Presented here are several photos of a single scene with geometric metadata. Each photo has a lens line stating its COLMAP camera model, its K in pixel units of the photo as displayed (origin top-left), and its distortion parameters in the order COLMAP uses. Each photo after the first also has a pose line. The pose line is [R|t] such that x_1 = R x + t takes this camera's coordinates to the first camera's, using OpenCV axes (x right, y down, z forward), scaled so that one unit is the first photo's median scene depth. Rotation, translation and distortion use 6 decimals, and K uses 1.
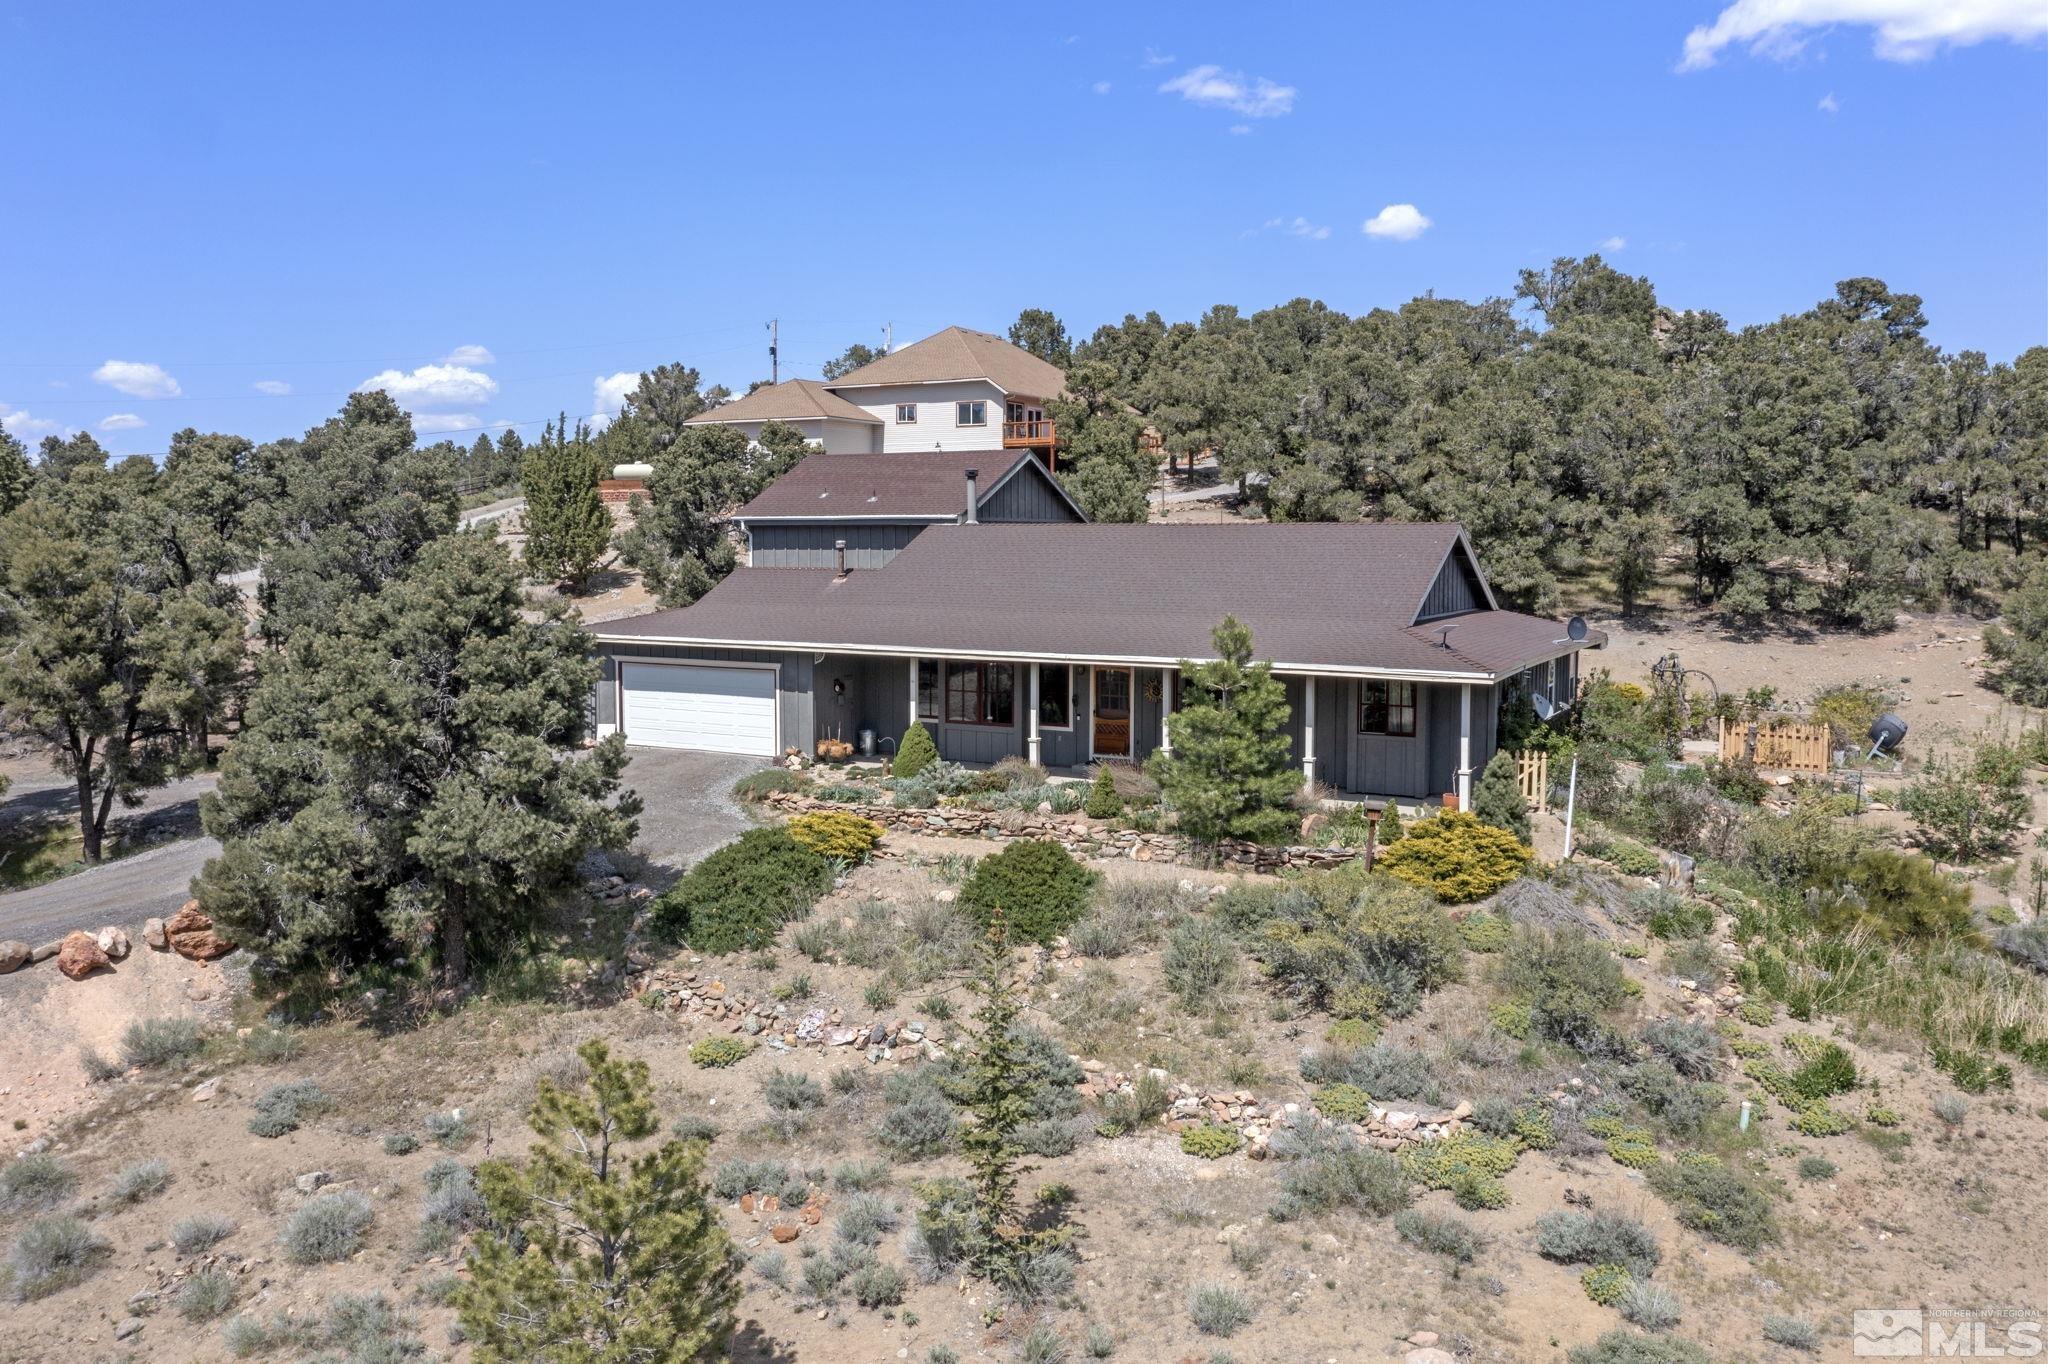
lens RADIAL K [[1603.2, 0, 1020.6], [0, 1603.2, 651.8], [0, 0, 1]] dist [-0.007905, 0.009585]
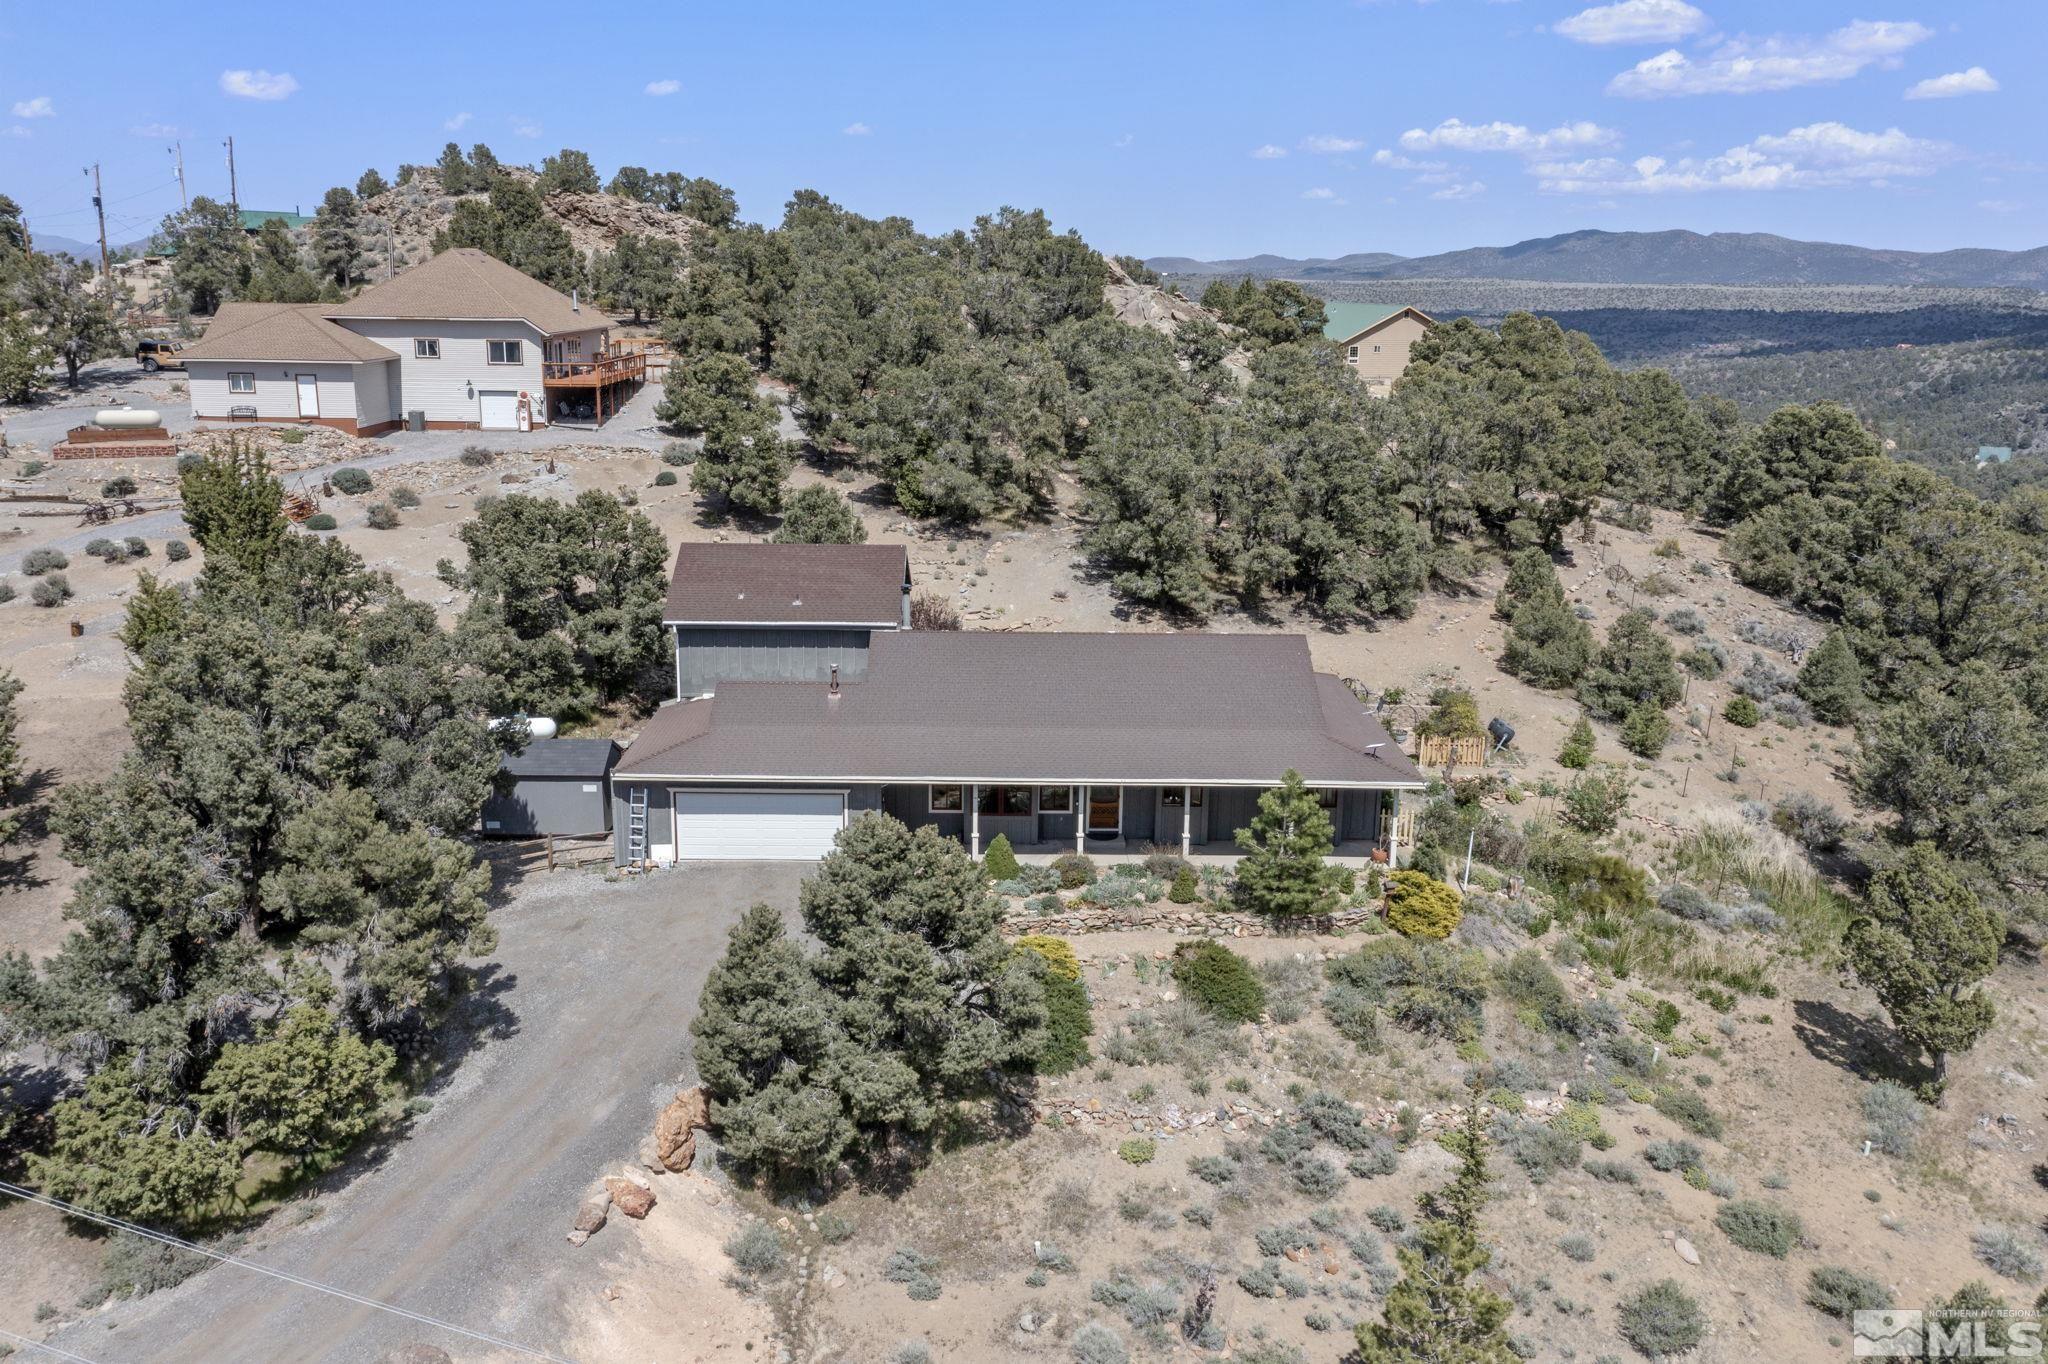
lens RADIAL K [[1603.2, 0, 1020.6], [0, 1603.2, 651.8], [0, 0, 1]] dist [-0.007905, 0.009585]
pose [[0.866679, -0.101421, 0.488448, -0.754914], [0.021798, 0.985880, 0.166029, -0.358316], [-0.498390, -0.133247, 0.856652, -0.123041]]
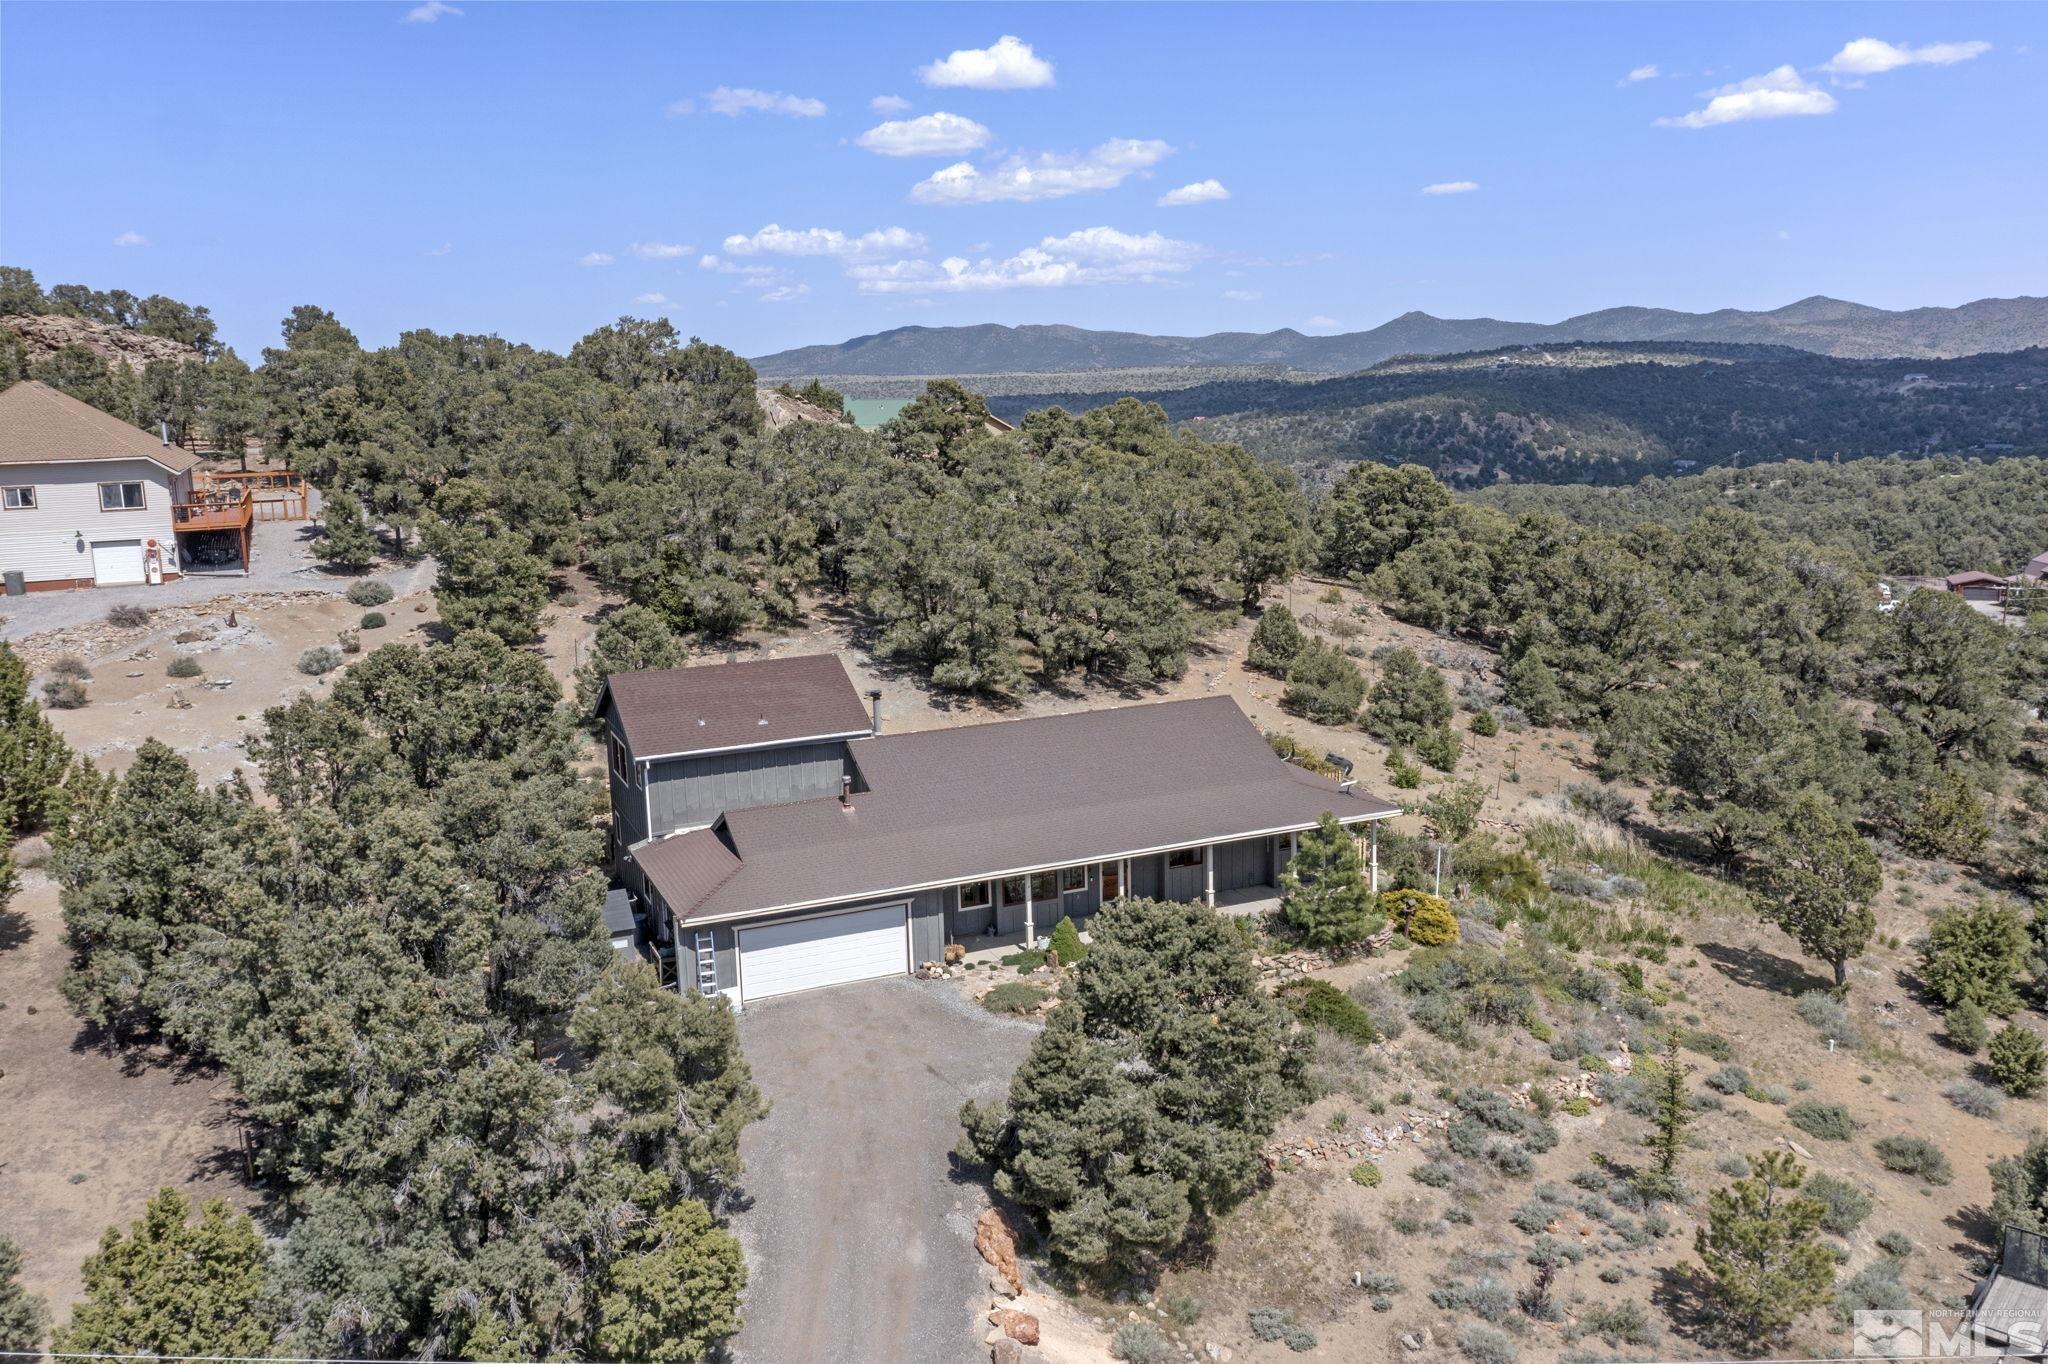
lens RADIAL K [[1603.2, 0, 1020.6], [0, 1603.2, 651.8], [0, 0, 1]] dist [-0.007905, 0.009585]
pose [[0.611040, -0.150945, 0.777075, -1.224875], [0.084070, 0.988474, 0.125902, -0.388199], [-0.787123, -0.011602, 0.616688, 0.232044]]
